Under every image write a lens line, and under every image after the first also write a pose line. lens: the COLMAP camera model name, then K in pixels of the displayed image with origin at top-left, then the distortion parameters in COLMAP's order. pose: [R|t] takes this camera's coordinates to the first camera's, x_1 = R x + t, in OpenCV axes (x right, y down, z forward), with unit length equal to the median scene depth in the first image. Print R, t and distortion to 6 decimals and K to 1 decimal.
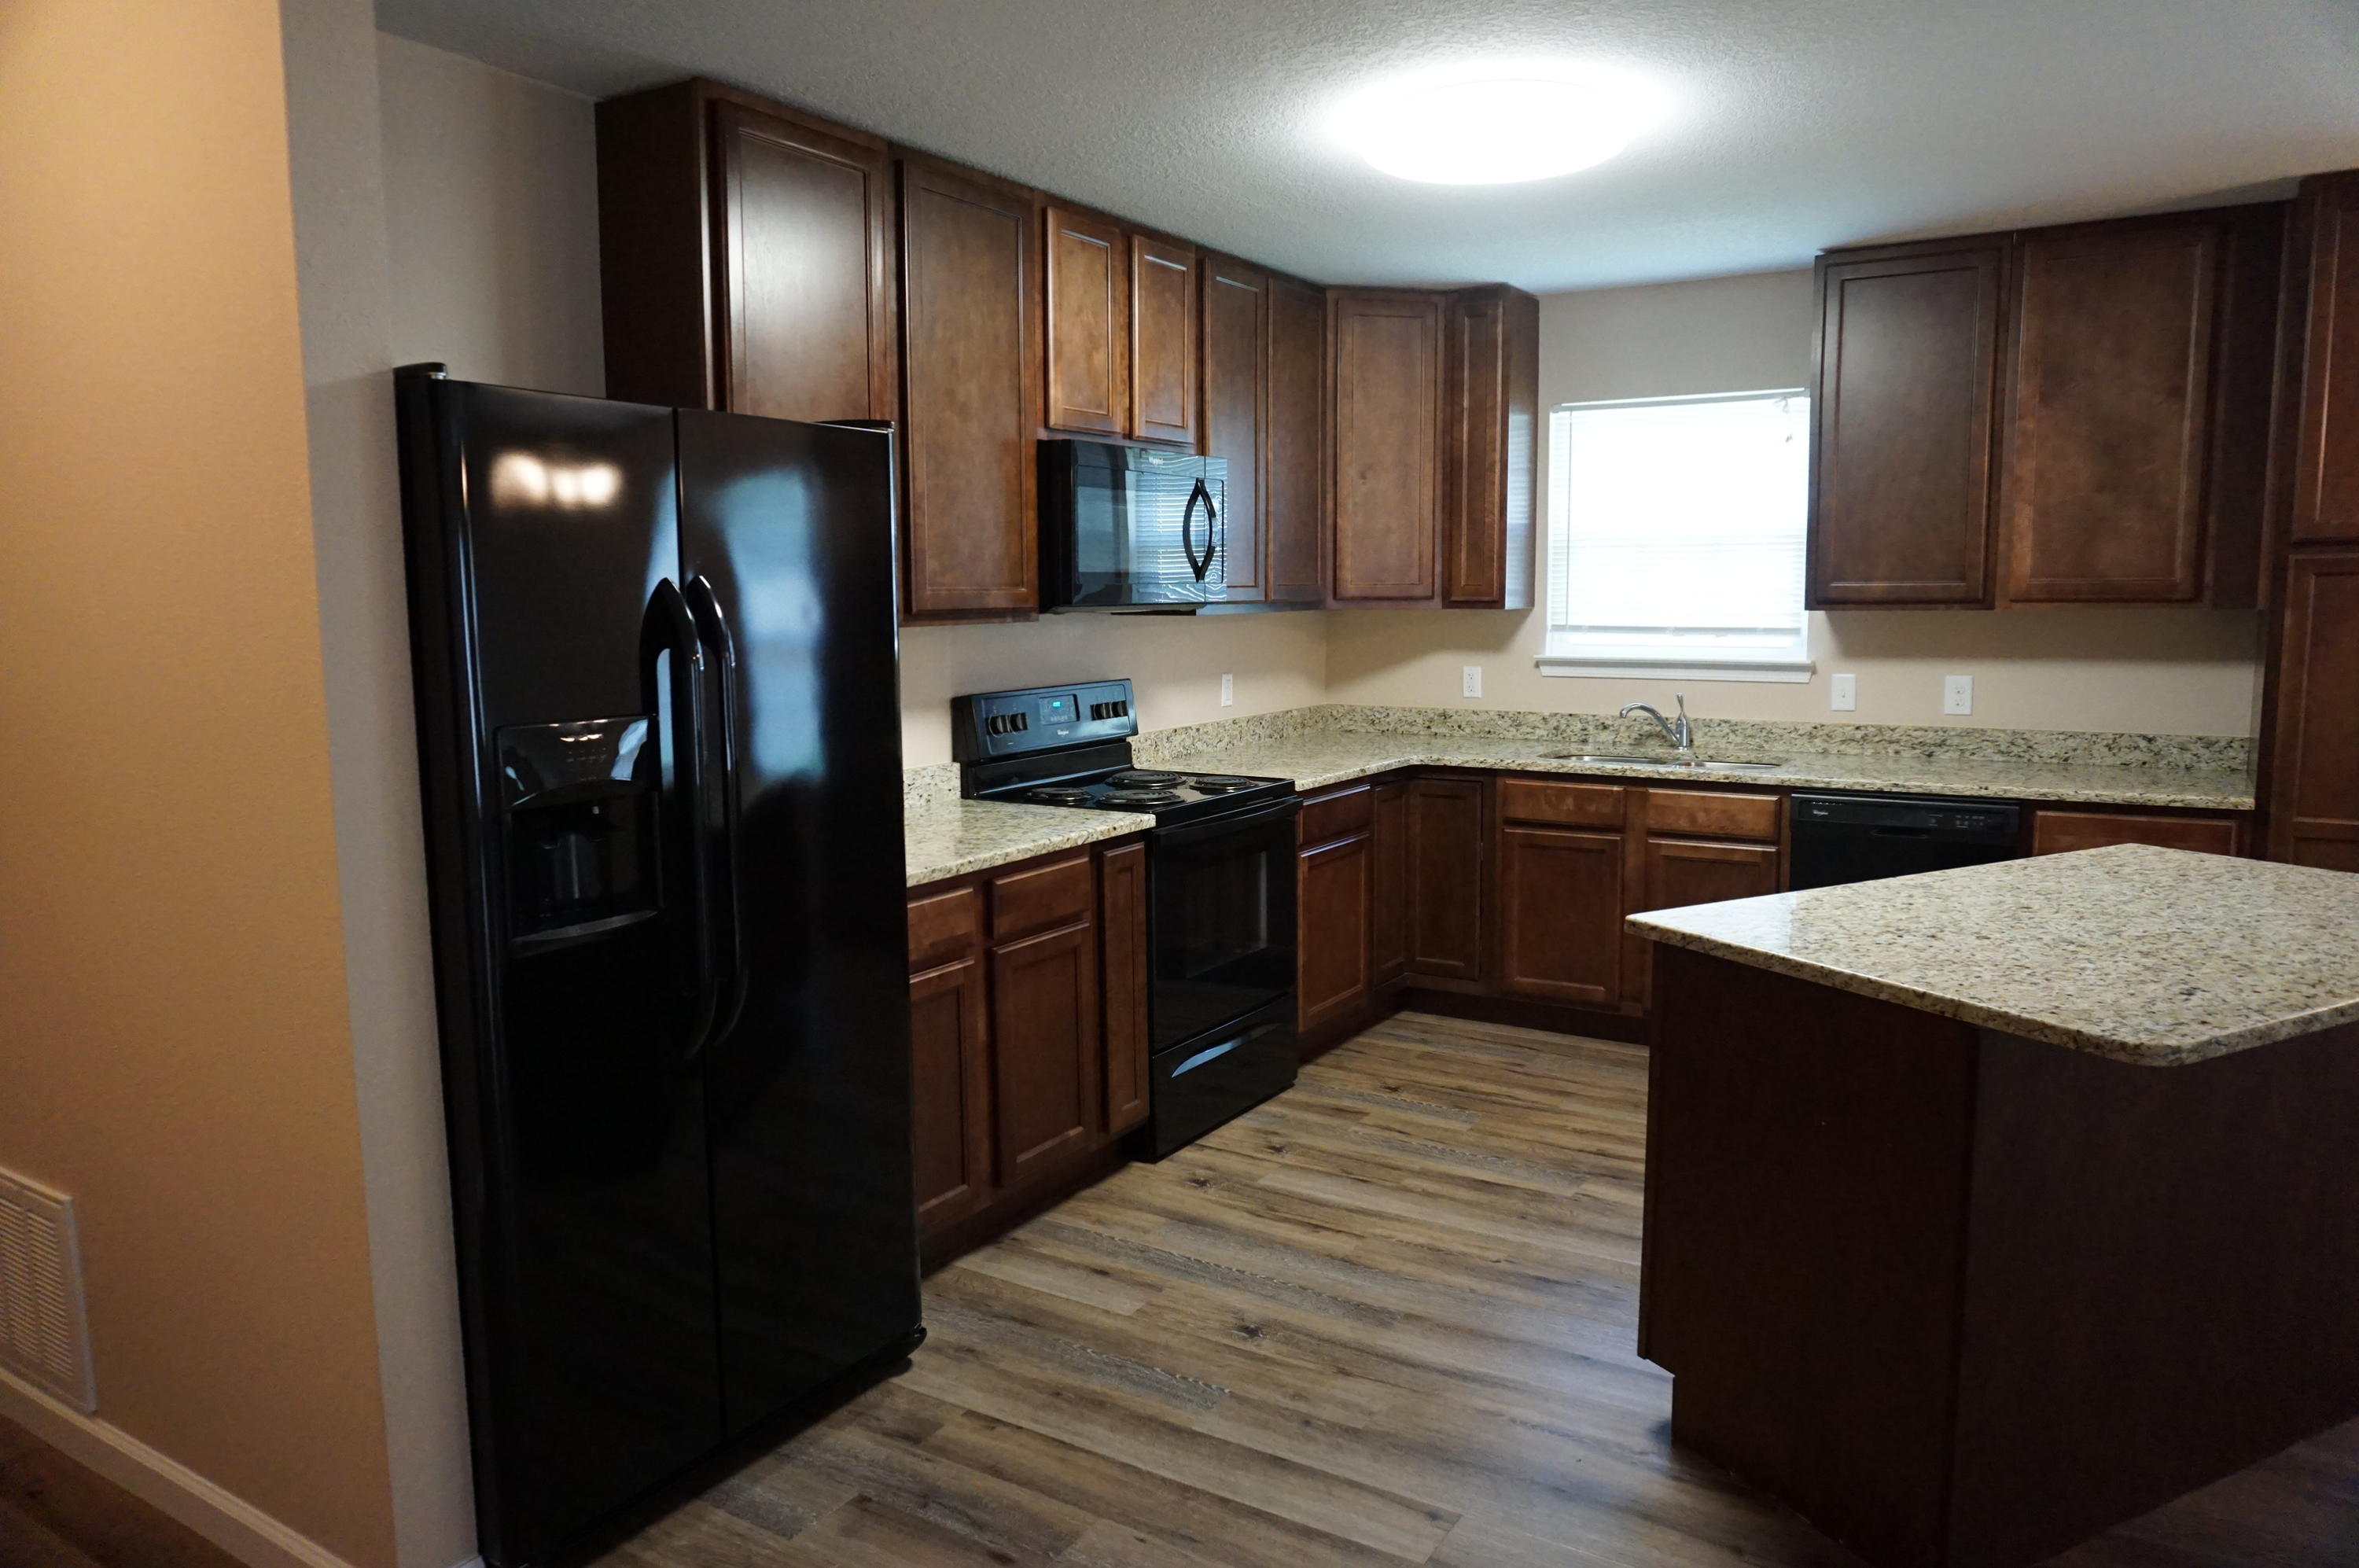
lens RADIAL K [[1575.5, 0, 1174.8], [0, 1575.5, 792.3], [0, 0, 1]] dist [-0.044169, 0.032602]
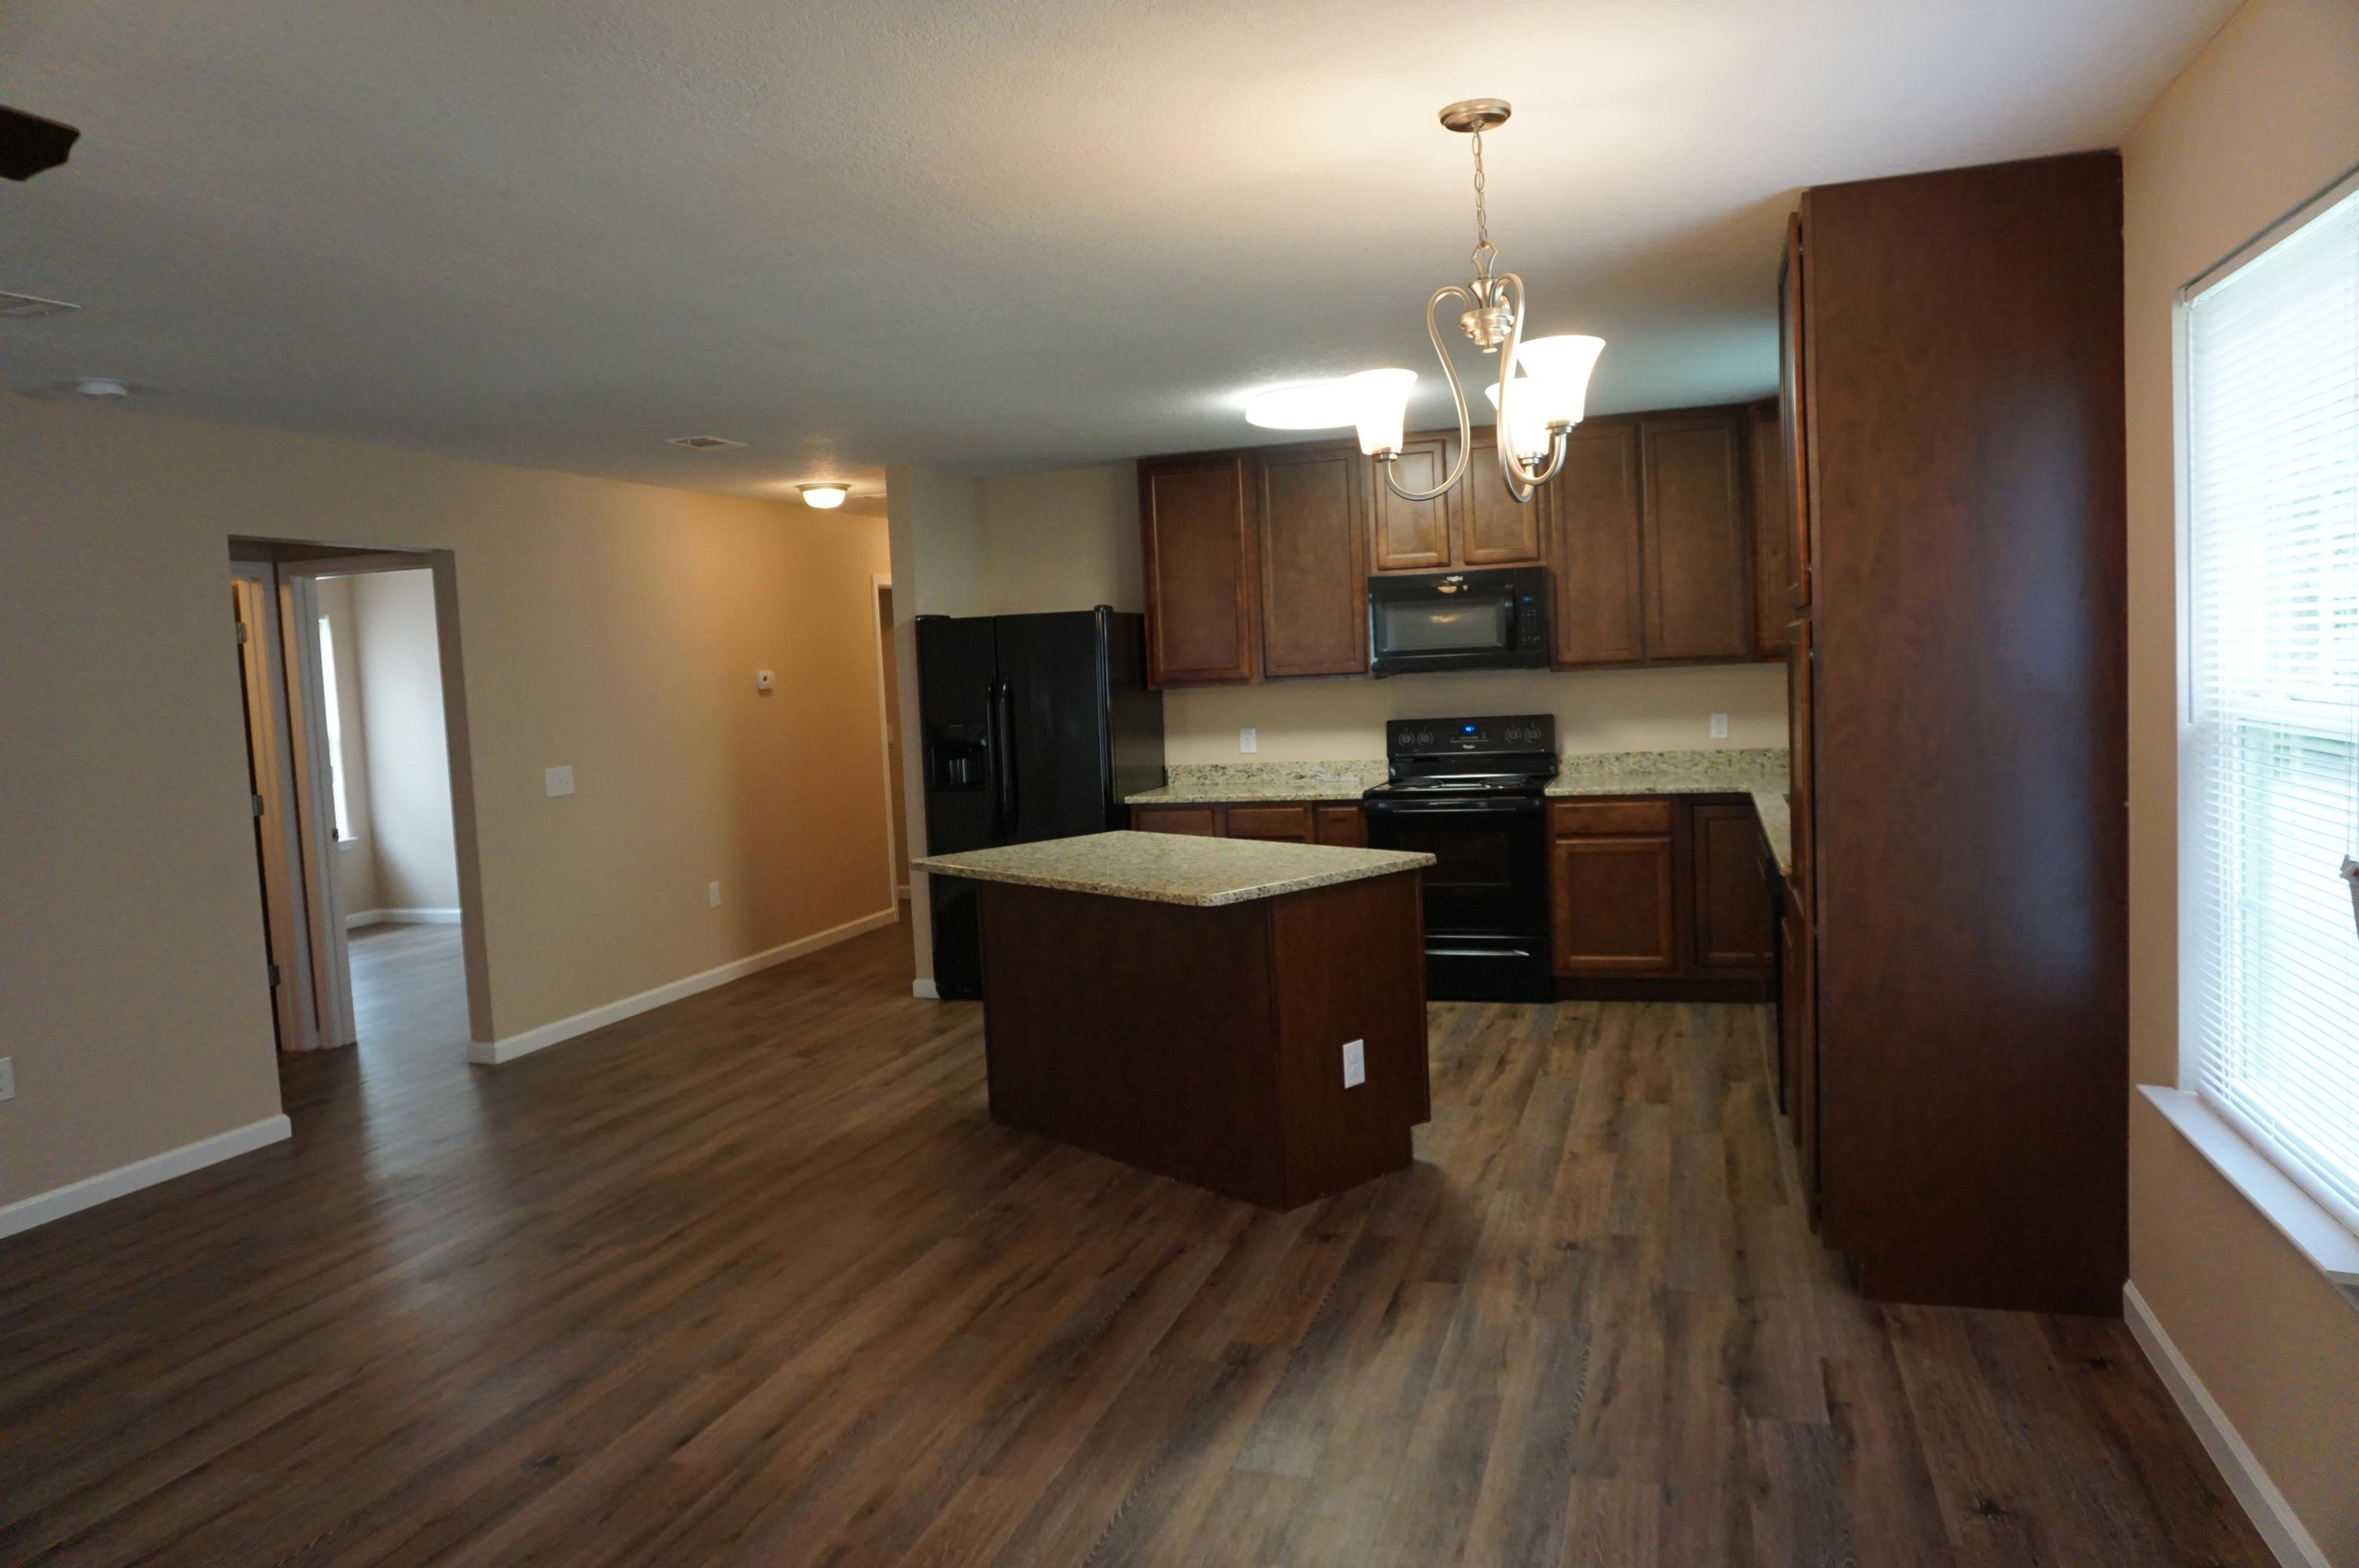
lens RADIAL K [[1575.5, 0, 1174.8], [0, 1575.5, 792.3], [0, 0, 1]] dist [-0.044169, 0.032602]
pose [[0.249948, 0.075807, -0.965287, 1.413603], [-0.079004, 0.995203, 0.057700, -0.061874], [0.965031, 0.061840, 0.254738, 0.319492]]
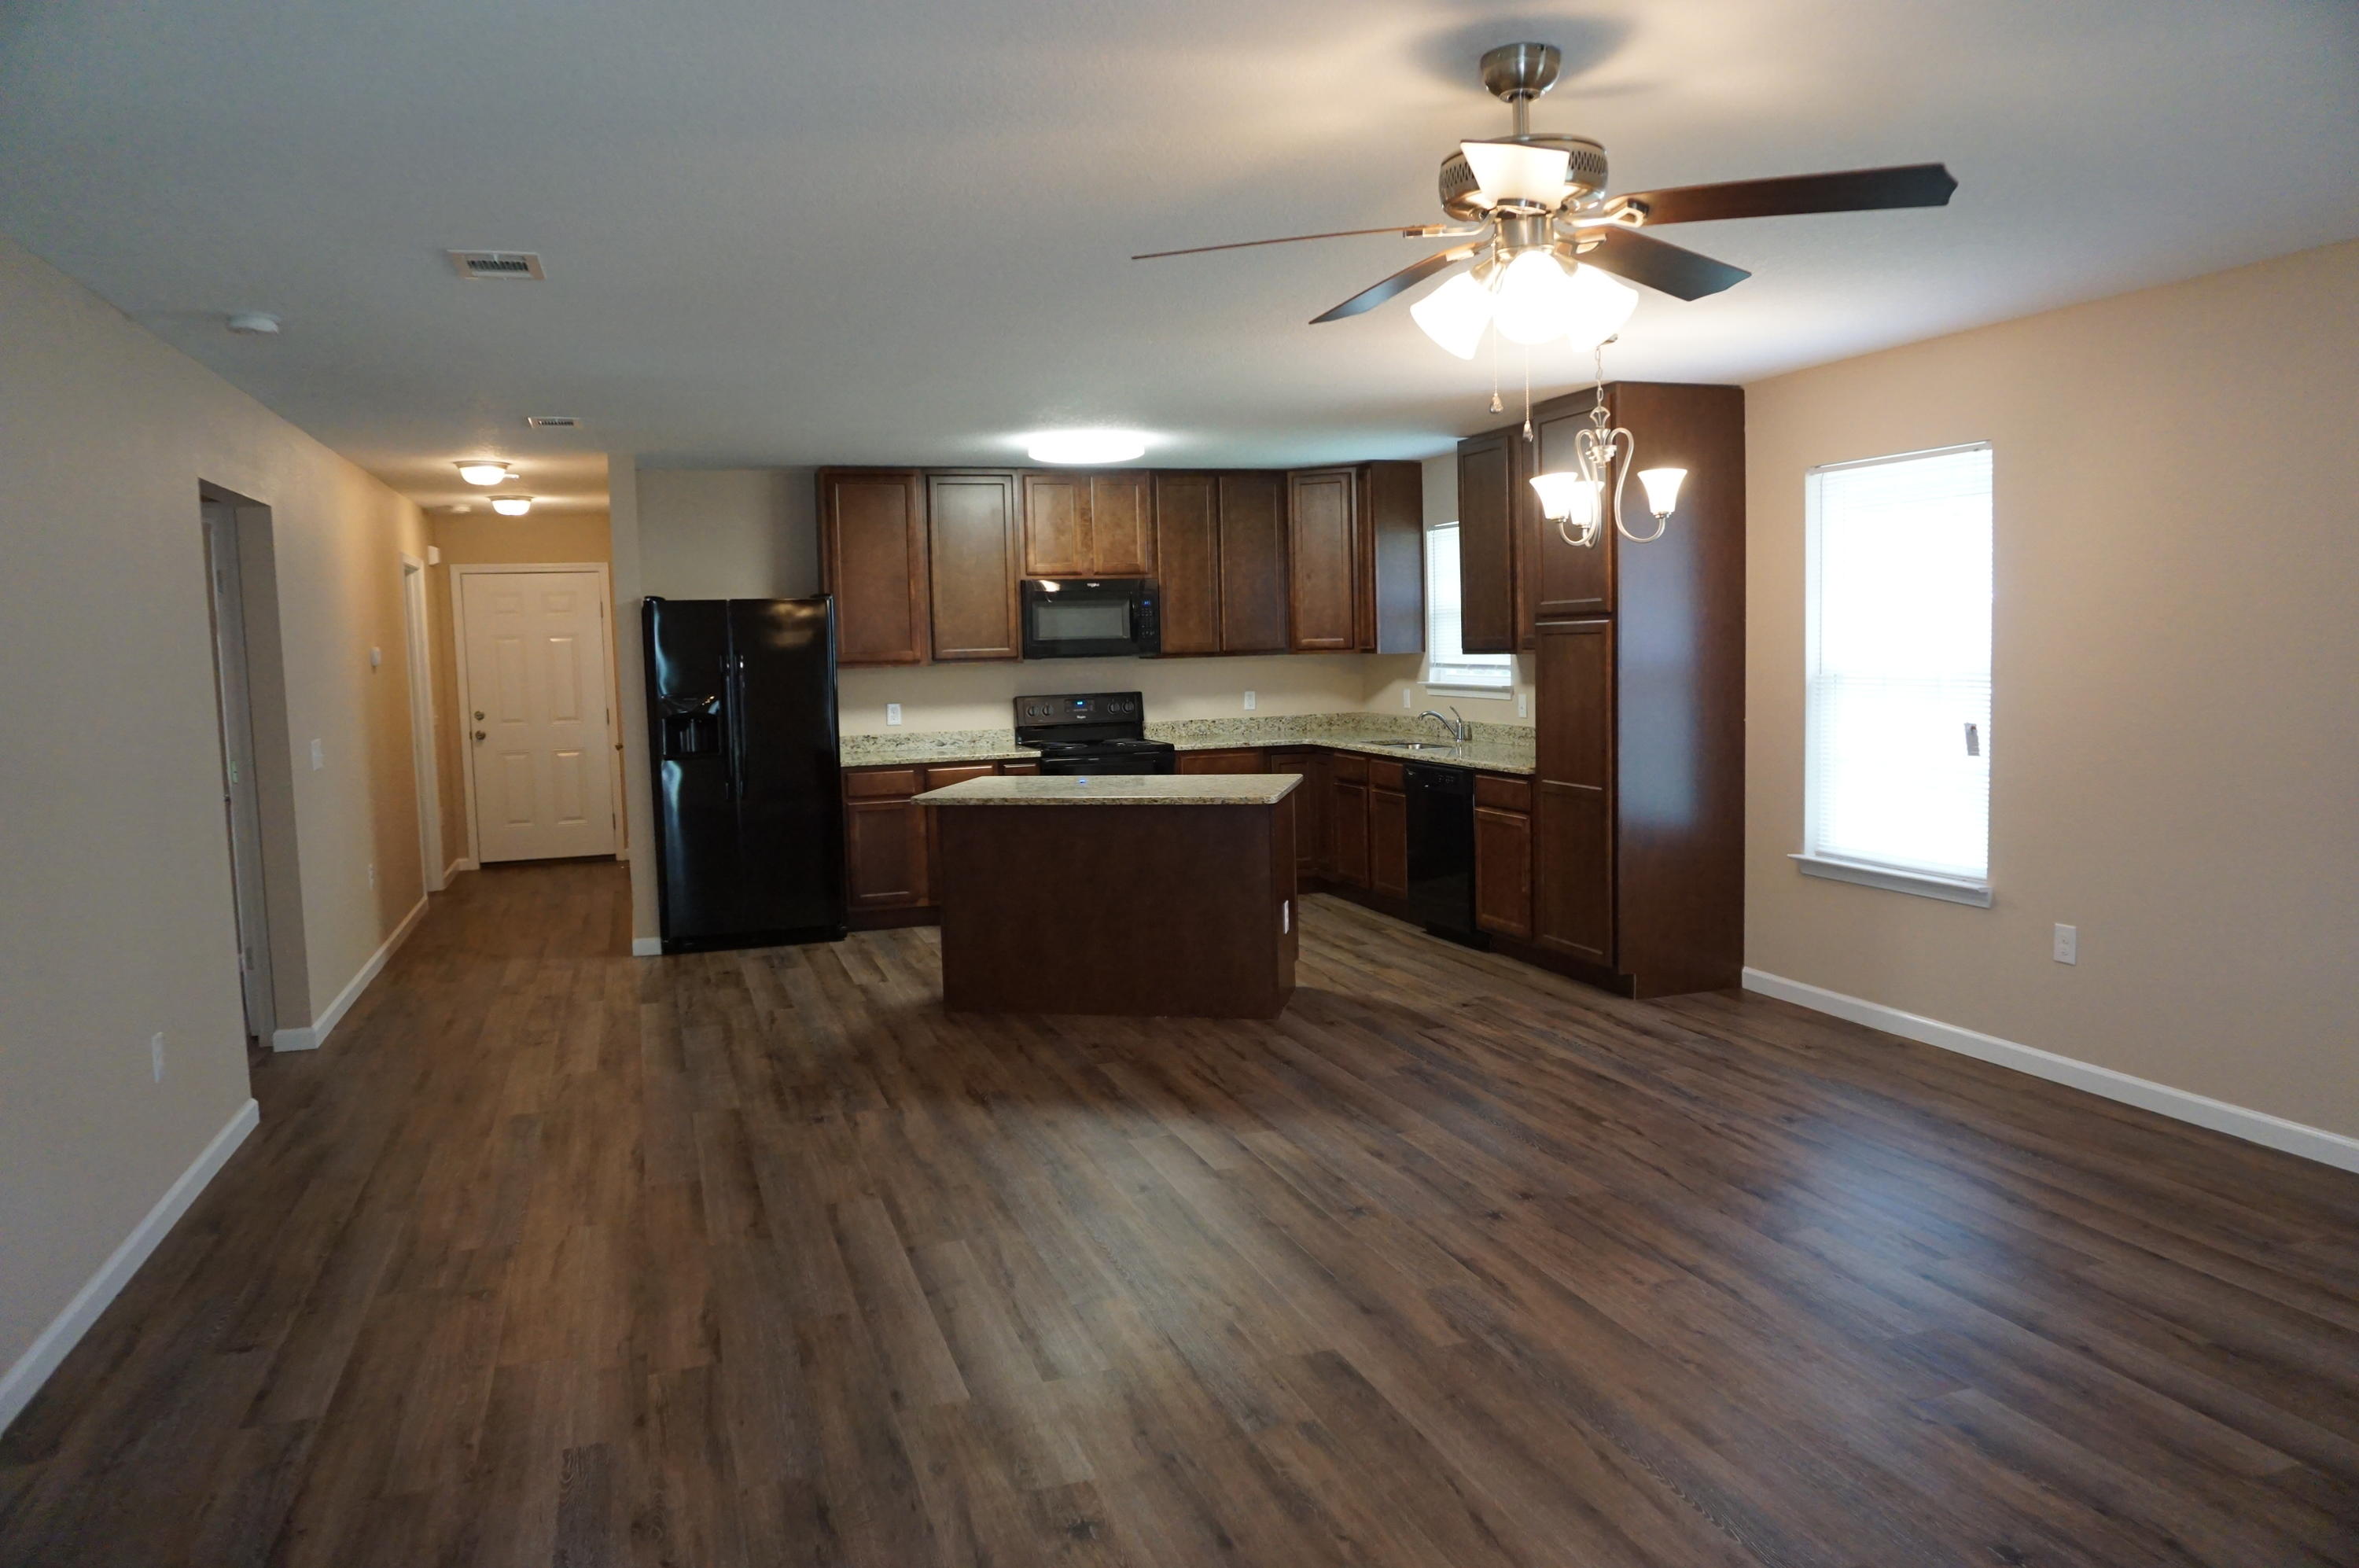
lens RADIAL K [[1581.7, 0, 1176.8], [0, 1581.7, 792.5], [0, 0, 1]] dist [-0.048957, 0.037455]
pose [[0.781055, 0.050804, -0.622392, 1.314397], [-0.062588, 0.998035, 0.002923, 0.045331], [0.621318, 0.036671, 0.782700, -0.515203]]
